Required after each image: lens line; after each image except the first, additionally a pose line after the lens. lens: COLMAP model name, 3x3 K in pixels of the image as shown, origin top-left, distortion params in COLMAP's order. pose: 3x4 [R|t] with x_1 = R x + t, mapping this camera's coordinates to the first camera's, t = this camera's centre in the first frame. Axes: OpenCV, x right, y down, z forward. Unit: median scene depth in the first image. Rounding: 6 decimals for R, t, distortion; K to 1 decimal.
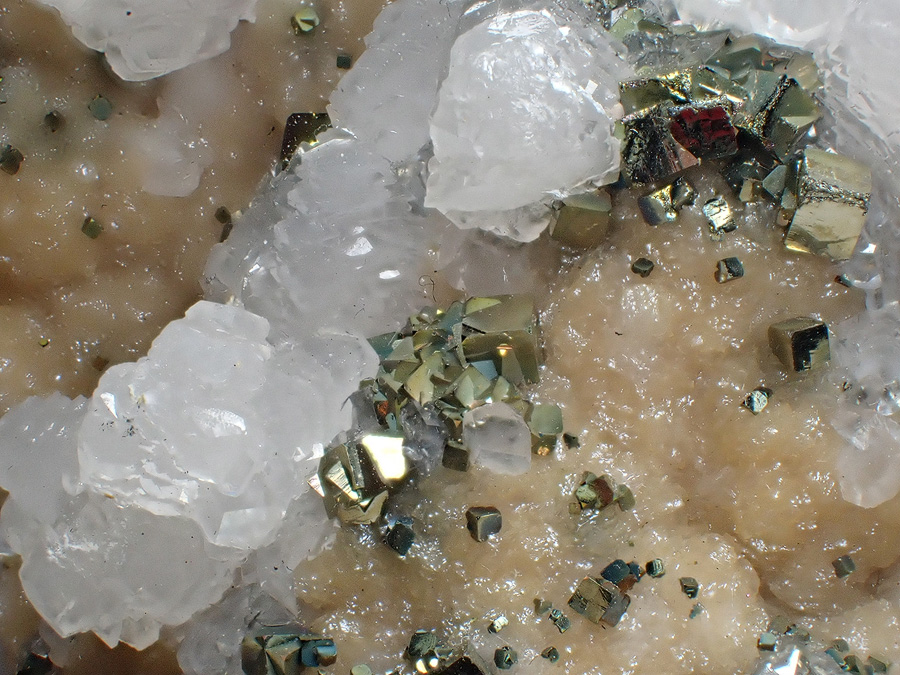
lens RADIAL K [[2757.7, 0, 450.0], [0, 2757.7, 337.5], [0, 0, 1]] dist [-0.072969, 0.901092]
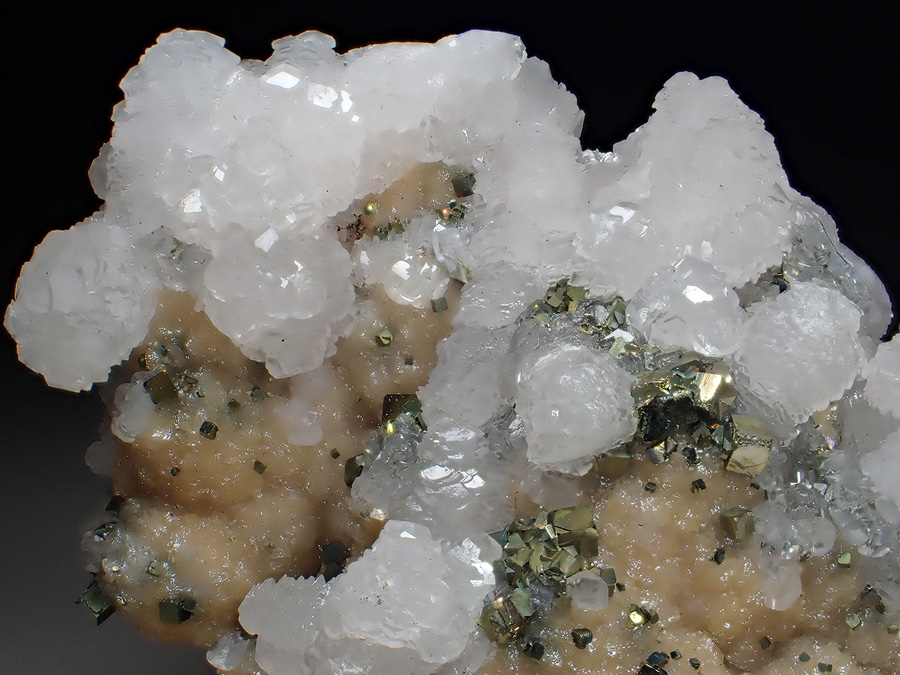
lens RADIAL K [[2024.6, 0, 450.0], [0, 2024.6, 337.5], [0, 0, 1]] dist [-0.025272, 0.047752]
pose [[0.981162, -0.058127, 0.184234, -0.297249], [0.064989, 0.997391, -0.031422, -0.090122], [-0.181927, 0.042804, 0.982380, -0.281134]]
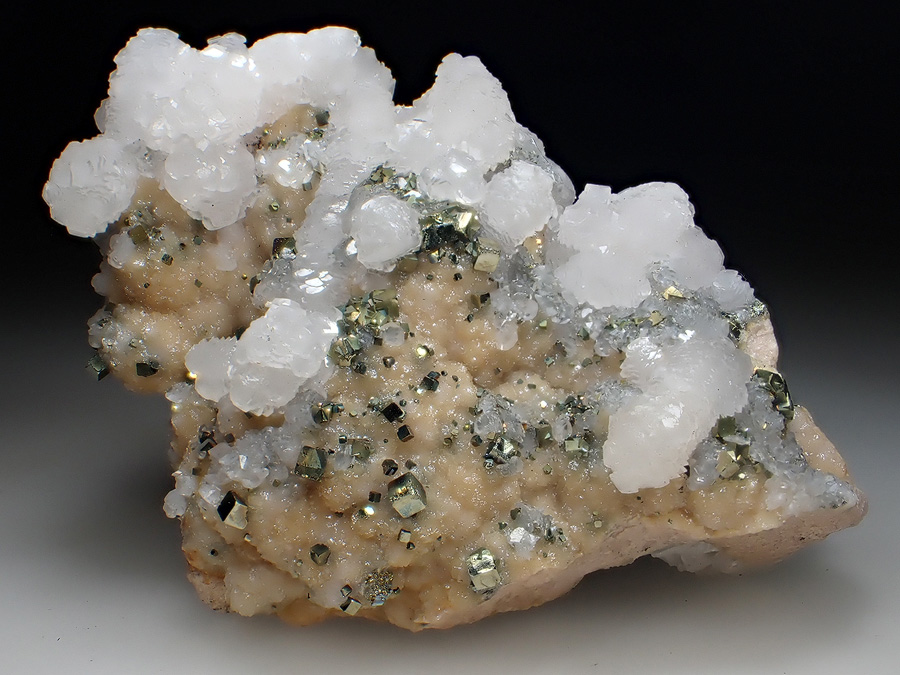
lens RADIAL K [[1316.8, 0, 450.0], [0, 1316.8, 337.5], [0, 0, 1]] dist [-0.048199, -0.067087]
pose [[0.960091, -0.055746, 0.274074, -0.314597], [0.065658, 0.997474, -0.027117, 0.082592], [-0.271870, 0.044030, 0.961326, -0.414064]]
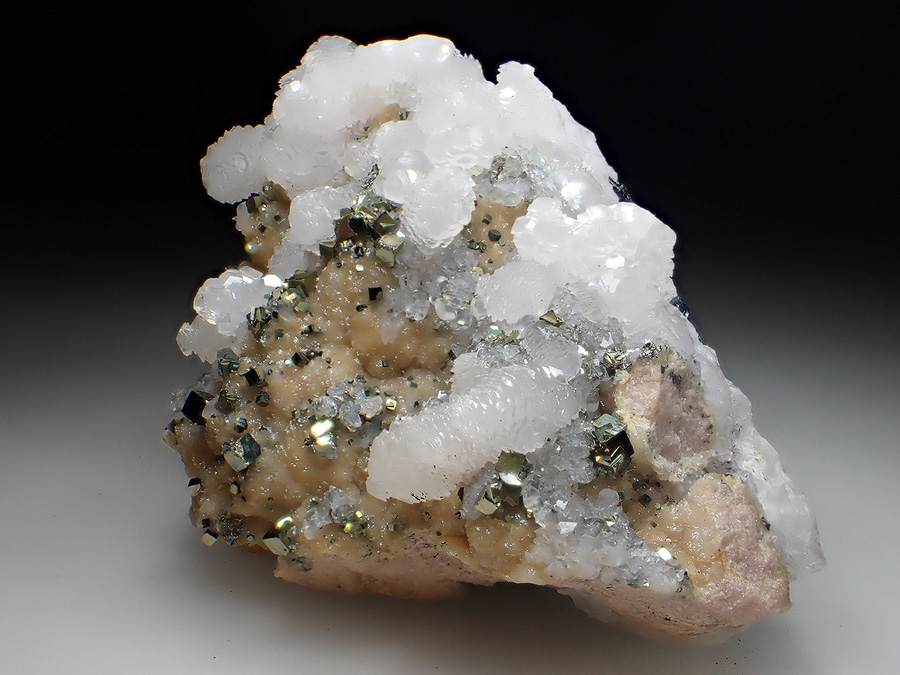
lens RADIAL K [[1135.8, 0, 450.0], [0, 1135.8, 337.5], [0, 0, 1]] dist [0.003068, -0.000486]
pose [[0.914200, 0.116055, -0.388291, 0.732040], [-0.123683, 0.992307, 0.005384, 0.037205], [0.385929, 0.043103, 0.921521, -0.201785]]
